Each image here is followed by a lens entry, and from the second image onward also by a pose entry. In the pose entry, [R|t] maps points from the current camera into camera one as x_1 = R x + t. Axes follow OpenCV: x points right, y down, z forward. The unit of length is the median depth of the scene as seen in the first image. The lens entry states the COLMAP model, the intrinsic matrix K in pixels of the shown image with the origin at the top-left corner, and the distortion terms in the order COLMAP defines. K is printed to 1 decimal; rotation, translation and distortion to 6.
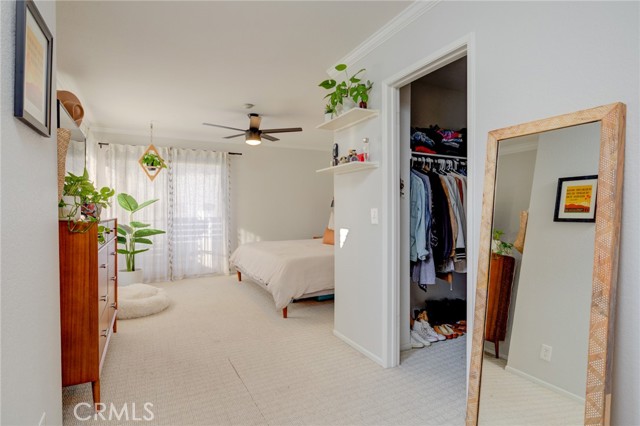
lens RADIAL K [[350.9, 0, 317.8], [0, 350.9, 212.8], [0, 0, 1]] dist [-0.009247, 0.001941]
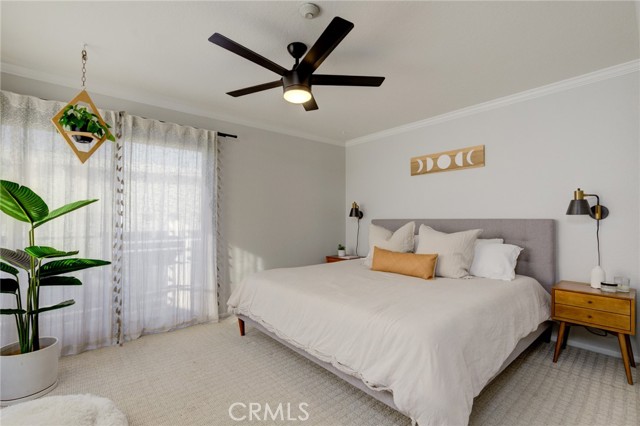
lens RADIAL K [[294.1, 0, 315.1], [0, 294.1, 217.1], [0, 0, 1]] dist [-0.020229, 0.005083]
pose [[0.971199, 0.004134, 0.238235, -0.242681], [0.000347, 0.999824, -0.018764, -0.004183], [-0.238271, 0.018306, 0.971026, 0.503176]]
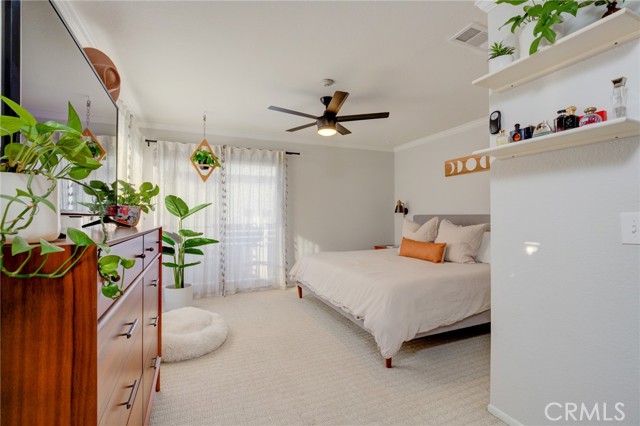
lens RADIAL K [[294.1, 0, 309.7], [0, 294.1, 213.2], [0, 0, 1]] dist [-0.020229, 0.005083]
pose [[0.997412, 0.001226, -0.071887, -0.162143], [-0.002471, 0.999848, -0.017236, -0.002028], [0.071855, 0.017369, 0.997264, 0.299301]]
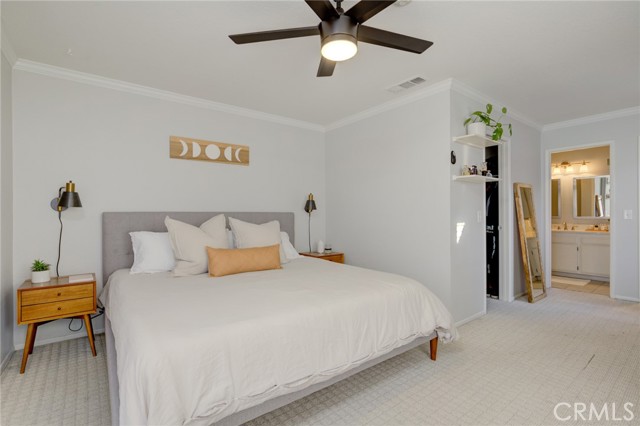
lens RADIAL K [[307.8, 0, 308.4], [0, 307.8, 212.5], [0, 0, 1]] dist [-0.013562, 0.005125]
pose [[-0.195749, 0.002190, 0.980652, -0.490146], [0.007986, 0.999968, -0.000639, -0.008571], [-0.980622, 0.007706, -0.195760, 1.000445]]
